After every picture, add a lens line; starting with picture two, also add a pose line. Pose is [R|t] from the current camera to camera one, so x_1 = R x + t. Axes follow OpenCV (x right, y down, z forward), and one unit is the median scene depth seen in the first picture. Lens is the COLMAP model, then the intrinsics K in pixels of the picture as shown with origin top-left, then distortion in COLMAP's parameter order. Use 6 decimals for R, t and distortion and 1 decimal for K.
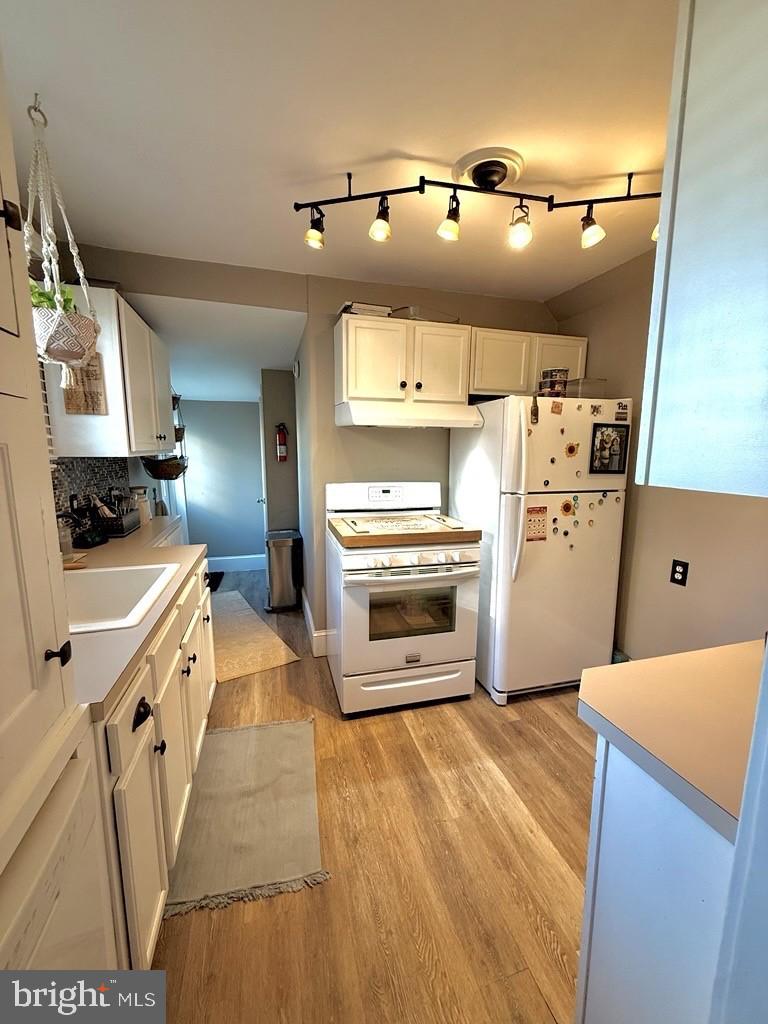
lens RADIAL K [[408.2, 0, 375.5], [0, 408.2, 512.8], [0, 0, 1]] dist [0.001319, -0.001030]
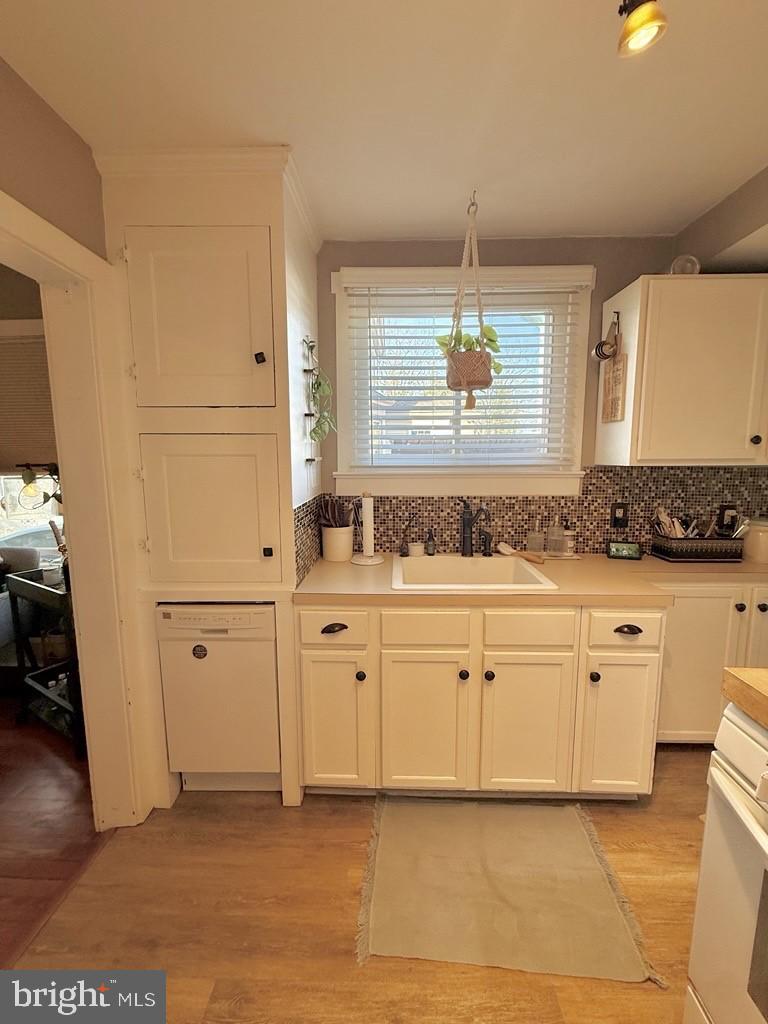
lens RADIAL K [[408.2, 0, 378.2], [0, 408.2, 515.5], [0, 0, 1]] dist [0.001319, -0.001030]
pose [[-0.308039, 0.108274, -0.945192, 0.494744], [-0.141810, 0.977178, 0.158154, -0.108125], [0.940745, 0.182755, -0.285655, 0.995075]]
